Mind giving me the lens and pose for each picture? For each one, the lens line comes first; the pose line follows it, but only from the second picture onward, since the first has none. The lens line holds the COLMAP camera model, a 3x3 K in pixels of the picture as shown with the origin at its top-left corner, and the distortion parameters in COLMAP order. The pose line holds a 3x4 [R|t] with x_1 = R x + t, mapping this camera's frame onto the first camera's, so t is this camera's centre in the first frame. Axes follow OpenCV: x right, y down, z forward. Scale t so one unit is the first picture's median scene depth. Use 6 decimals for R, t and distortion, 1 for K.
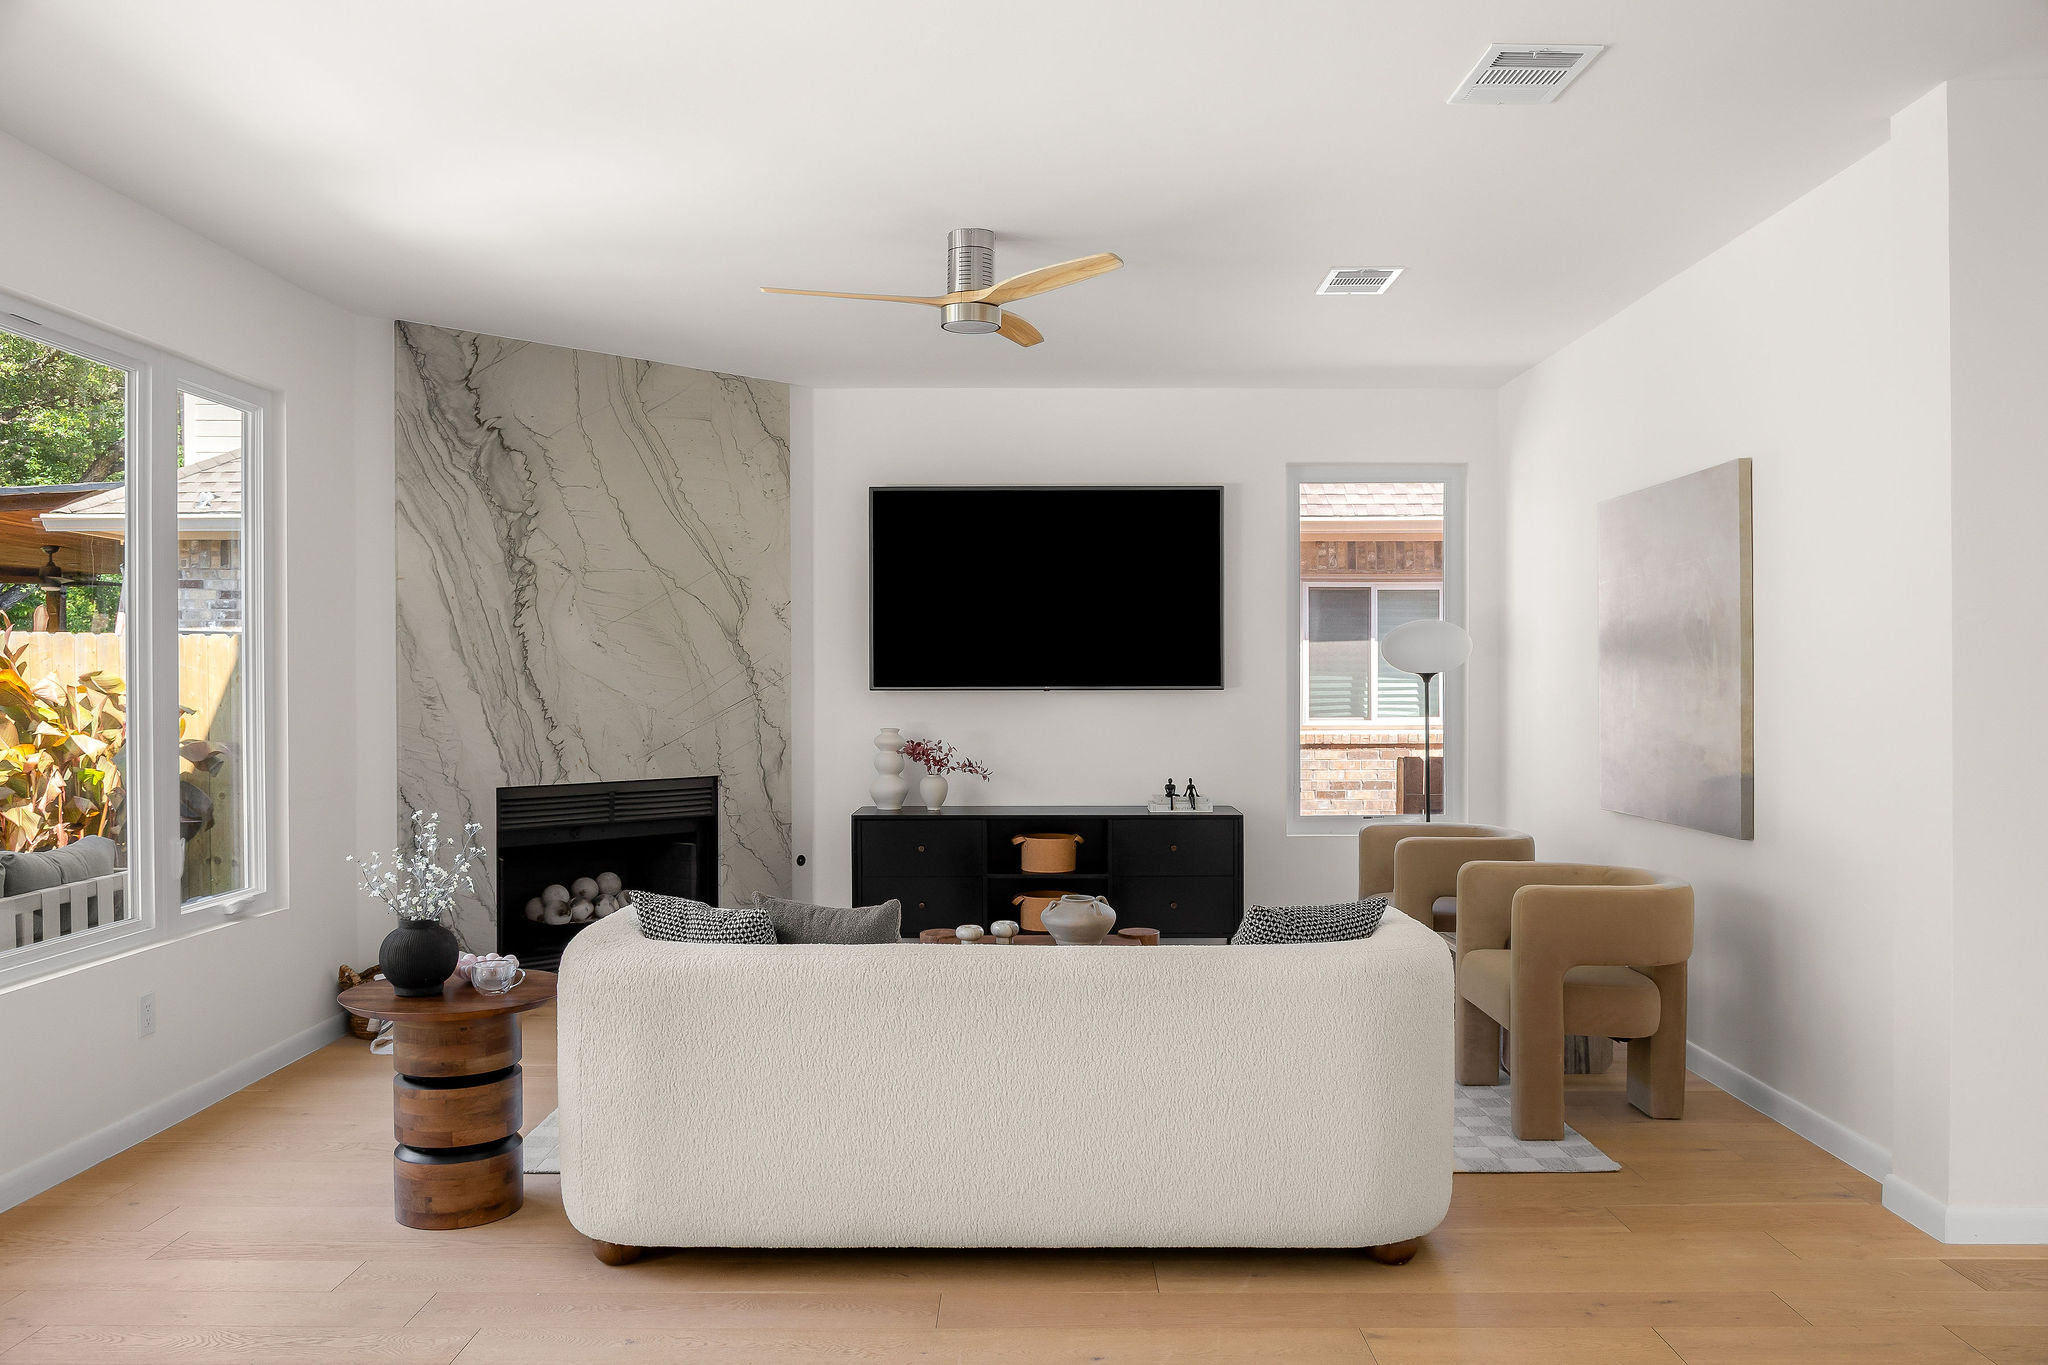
lens RADIAL K [[1699.3, 0, 1024.0], [0, 1699.3, 682.5], [0, 0, 1]] dist [0.010577, -0.006790]
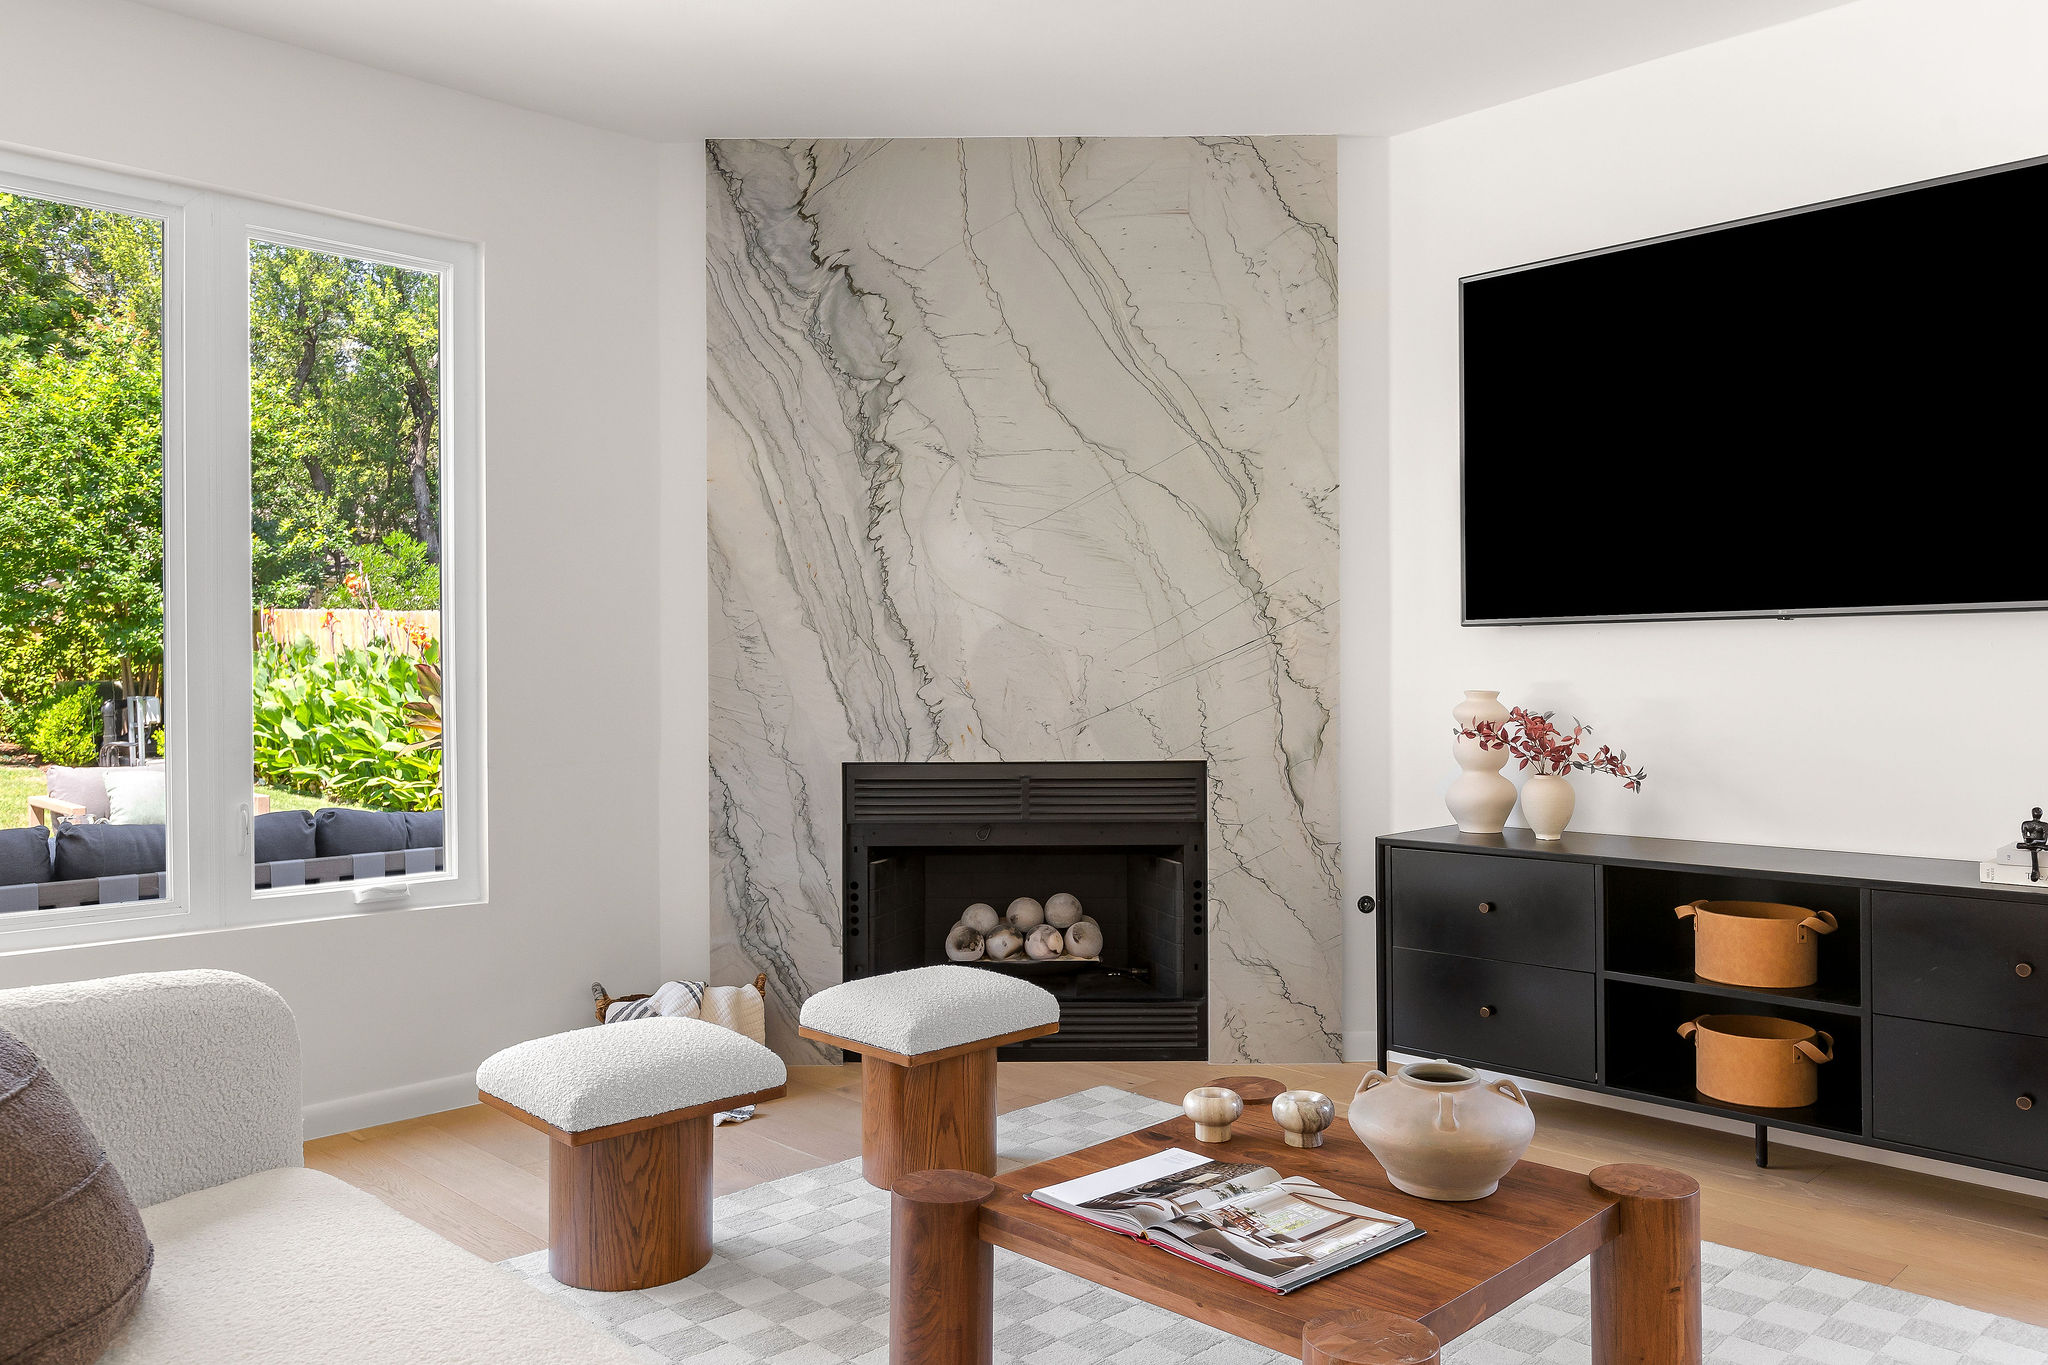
lens RADIAL K [[1487.2, 0, 1024.0], [0, 1487.2, 682.5], [0, 0, 1]] dist [0.006227, 0.000522]
pose [[0.691205, -0.001302, -0.722658, 0.198000], [-0.001047, 0.999996, -0.002803, 0.029114], [0.722658, 0.002694, 0.691200, 0.609541]]
